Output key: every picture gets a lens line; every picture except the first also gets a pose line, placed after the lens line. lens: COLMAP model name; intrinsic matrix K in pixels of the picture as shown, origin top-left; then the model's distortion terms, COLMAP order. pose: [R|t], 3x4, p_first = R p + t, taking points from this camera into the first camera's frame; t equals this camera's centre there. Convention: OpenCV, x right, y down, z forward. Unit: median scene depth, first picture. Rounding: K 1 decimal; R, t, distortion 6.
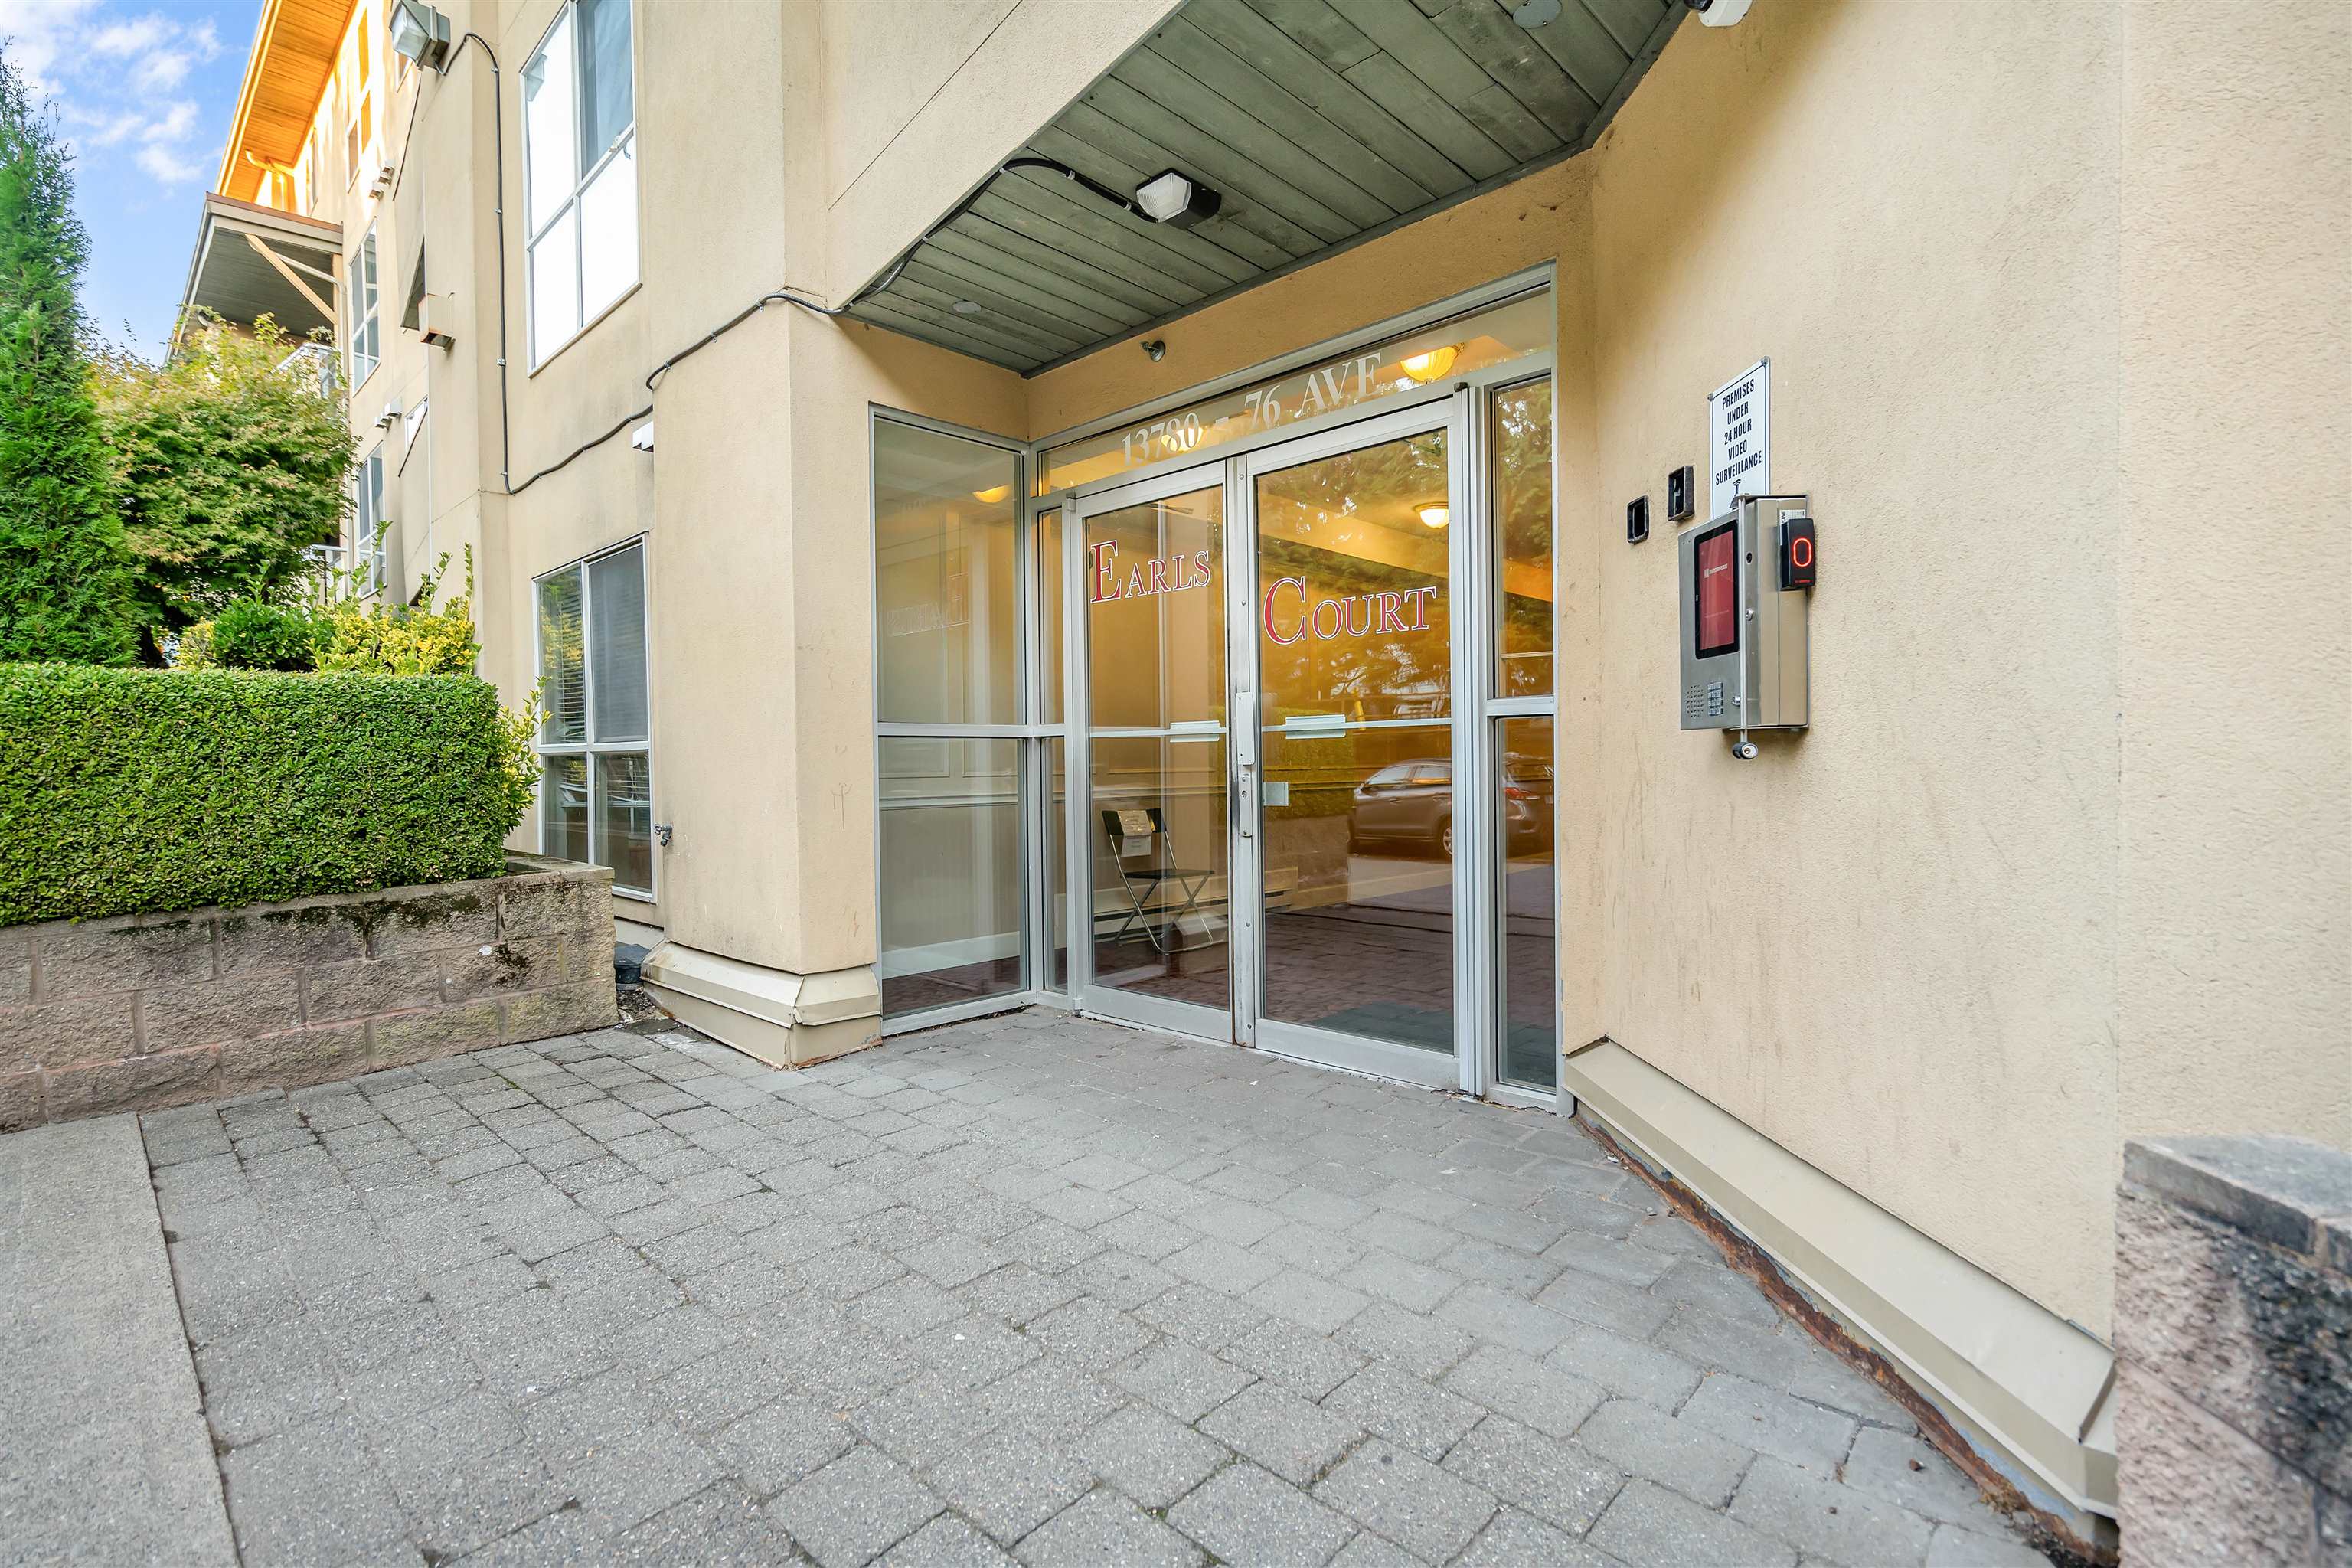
lens RADIAL K [[1074.9, 0, 1178.5], [0, 1074.9, 785.2], [0, 0, 1]] dist [-0.009151, 0.004052]
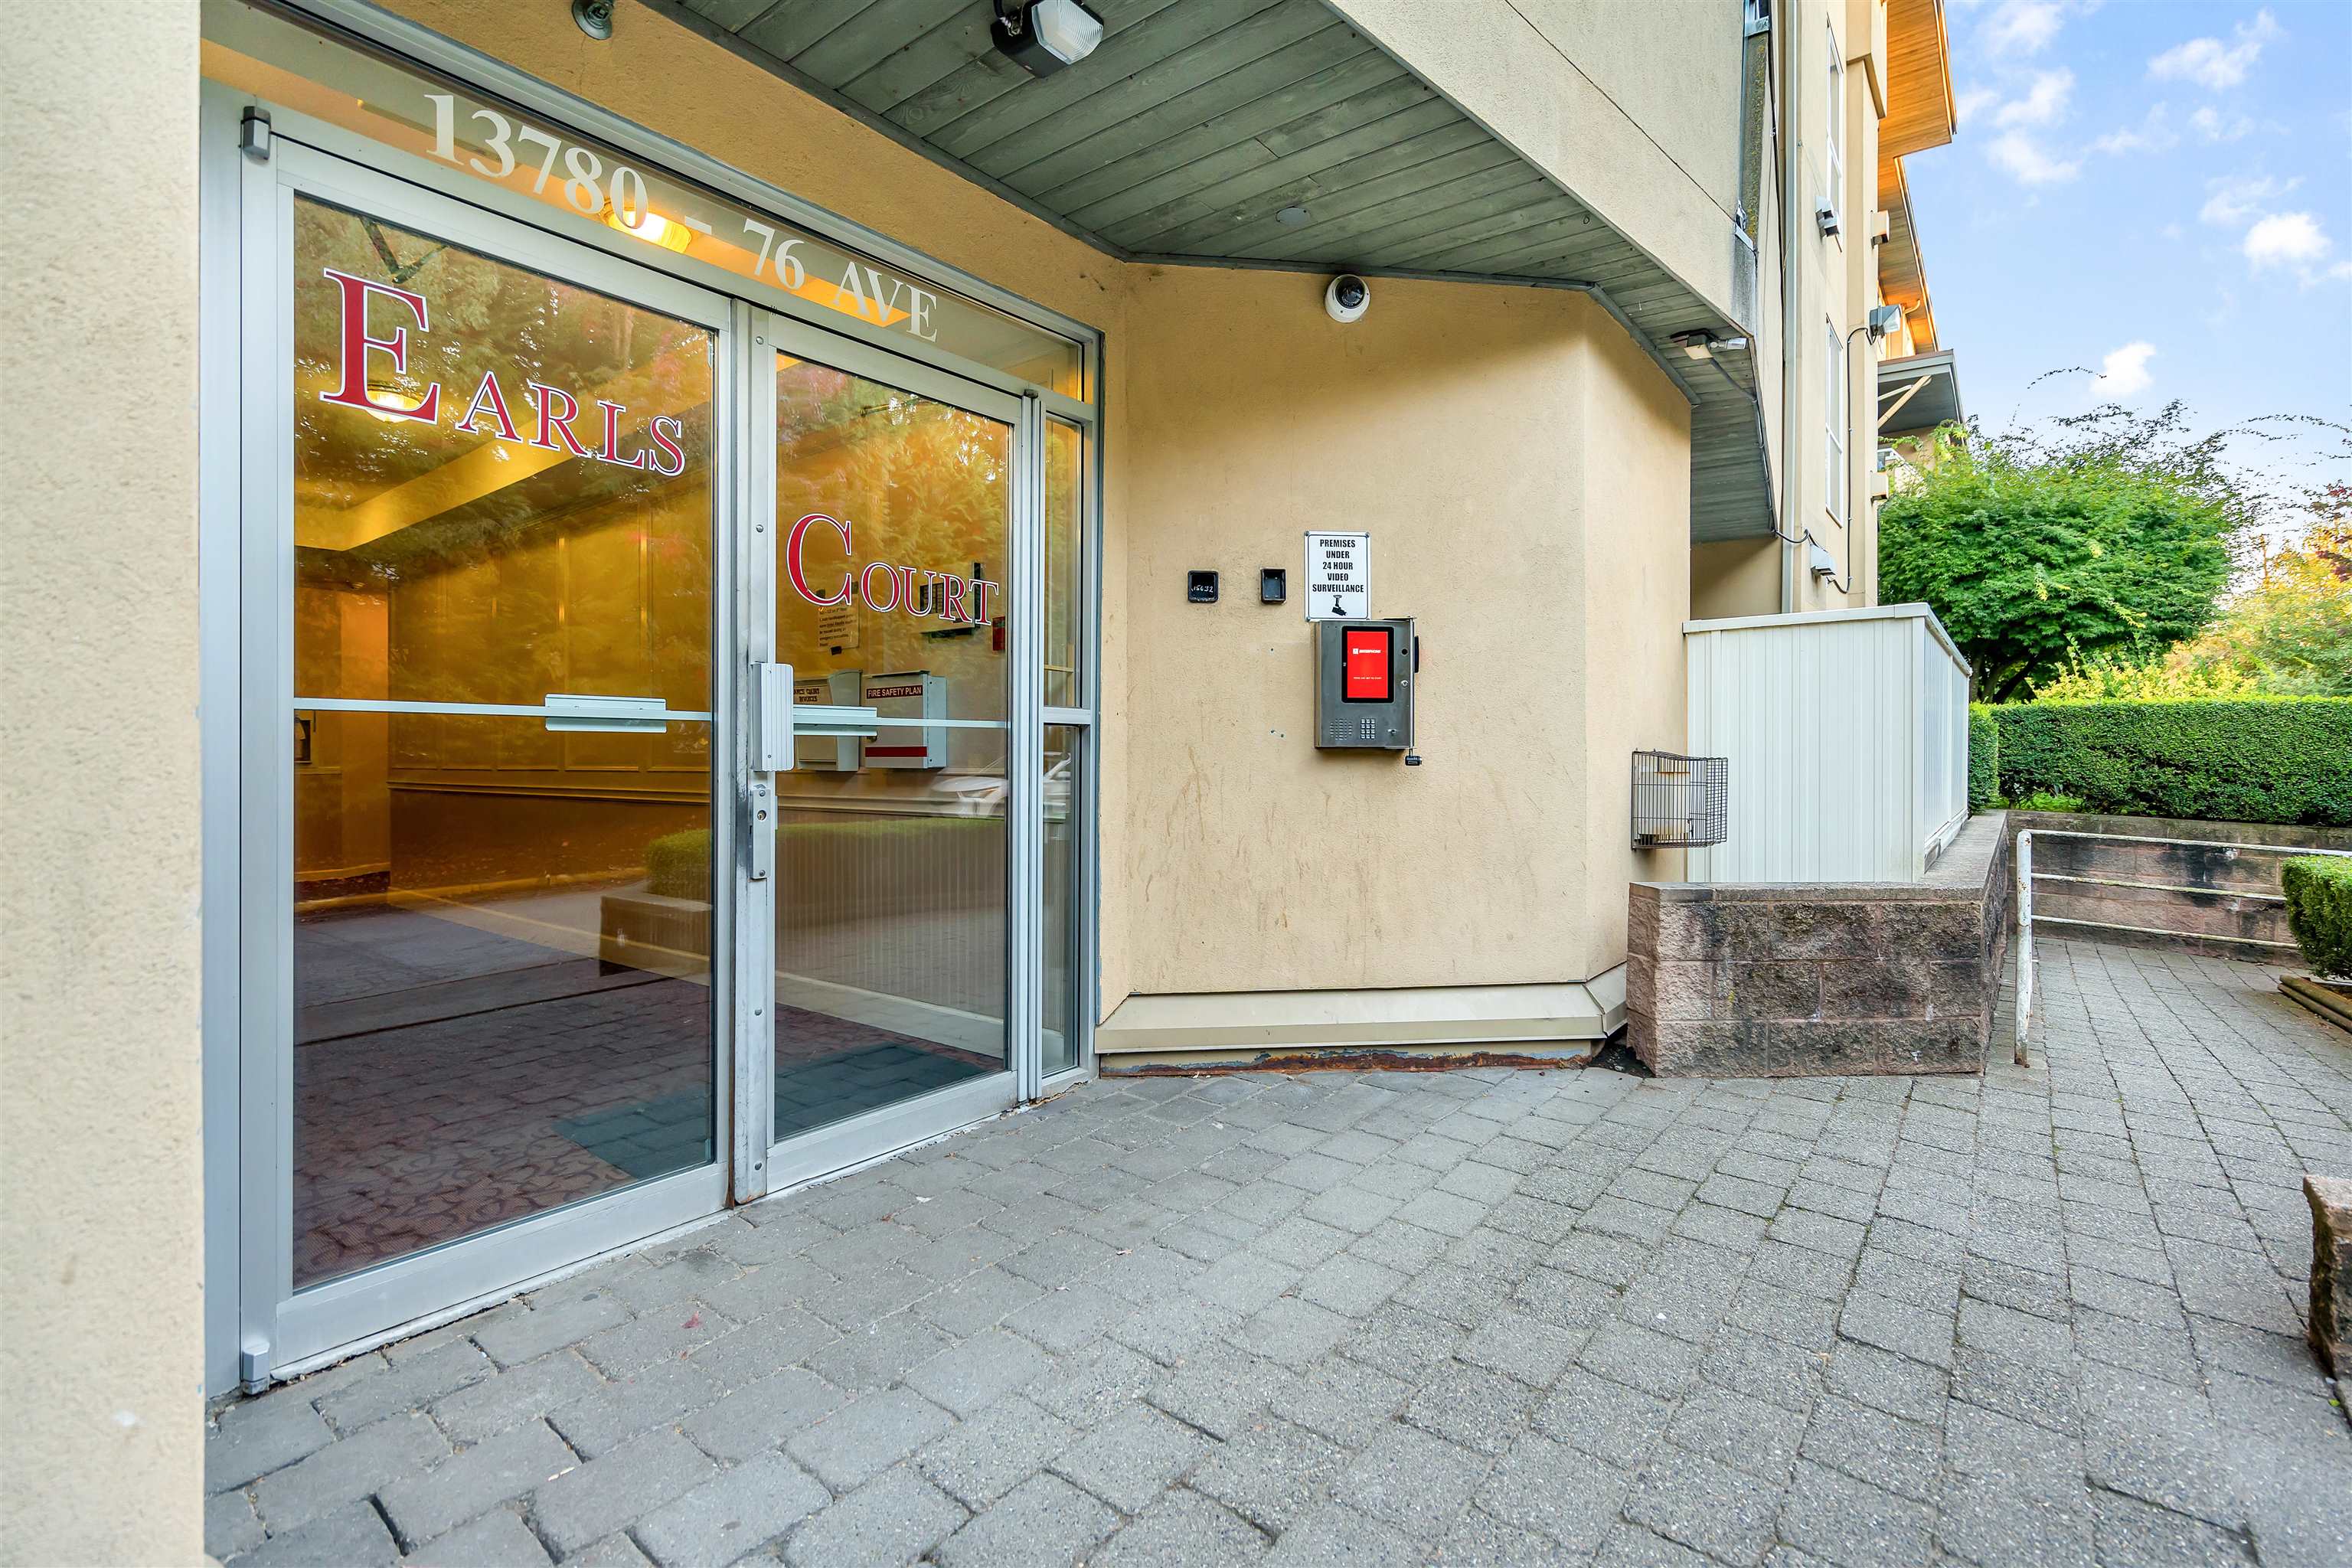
lens RADIAL K [[1074.9, 0, 1174.8], [0, 1074.9, 760.4], [0, 0, 1]] dist [-0.009151, 0.004052]
pose [[-0.093916, 0.009535, 0.995534, -0.887700], [0.023107, 0.999706, -0.007395, -0.021450], [-0.995312, 0.022309, -0.094109, 1.149169]]
